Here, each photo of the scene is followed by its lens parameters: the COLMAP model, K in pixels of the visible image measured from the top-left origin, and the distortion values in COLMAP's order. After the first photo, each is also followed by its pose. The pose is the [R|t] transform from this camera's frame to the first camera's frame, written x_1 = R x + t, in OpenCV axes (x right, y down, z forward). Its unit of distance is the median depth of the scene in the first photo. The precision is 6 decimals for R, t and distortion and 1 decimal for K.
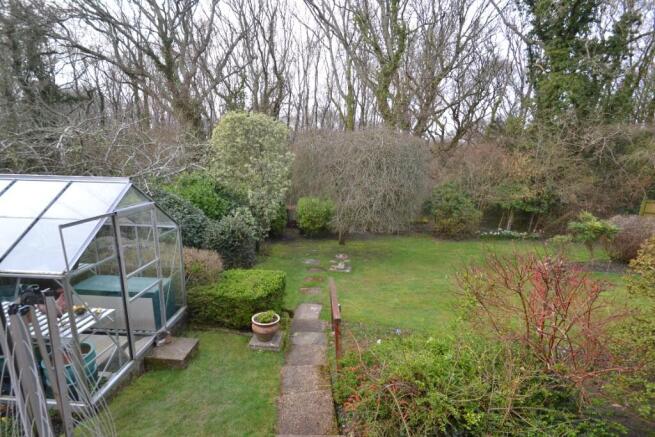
lens RADIAL K [[294.3, 0, 326.2], [0, 294.3, 230.1], [0, 0, 1]] dist [0.018707, -0.018412]
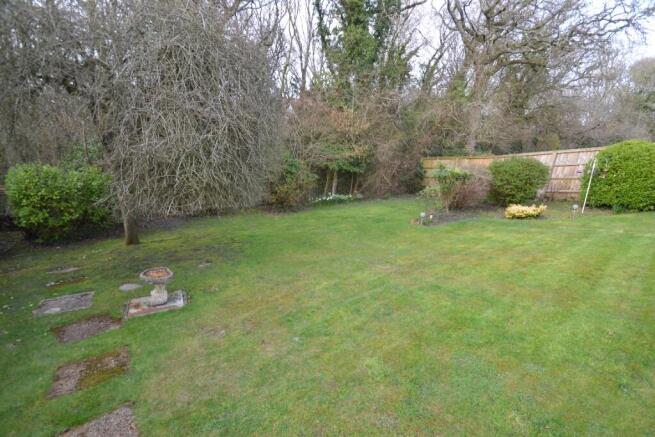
lens RADIAL K [[294.3, 0, 326.2], [0, 294.3, 230.1], [0, 0, 1]] dist [0.018707, -0.018412]
pose [[0.764647, -0.166465, 0.622579, -0.008680], [0.123778, 0.986013, 0.111616, 0.005919], [-0.632451, -0.008285, 0.774556, 0.308689]]
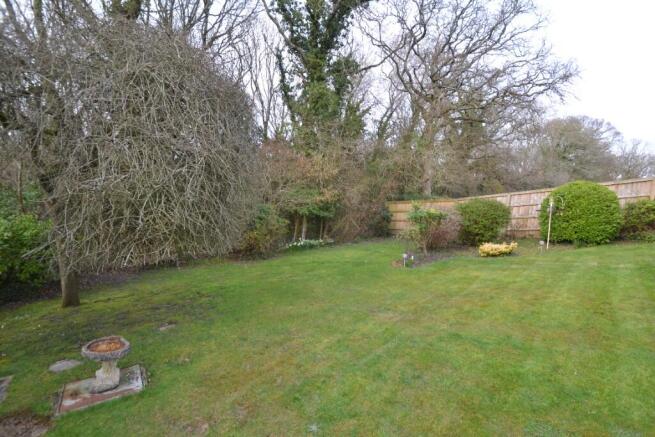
lens RADIAL K [[294.3, 0, 326.2], [0, 294.3, 230.1], [0, 0, 1]] dist [0.018707, -0.018412]
pose [[0.669854, -0.086030, 0.737492, -0.006822], [0.156348, 0.987337, -0.026834, 0.007341], [-0.725845, 0.133280, 0.674822, 0.357508]]
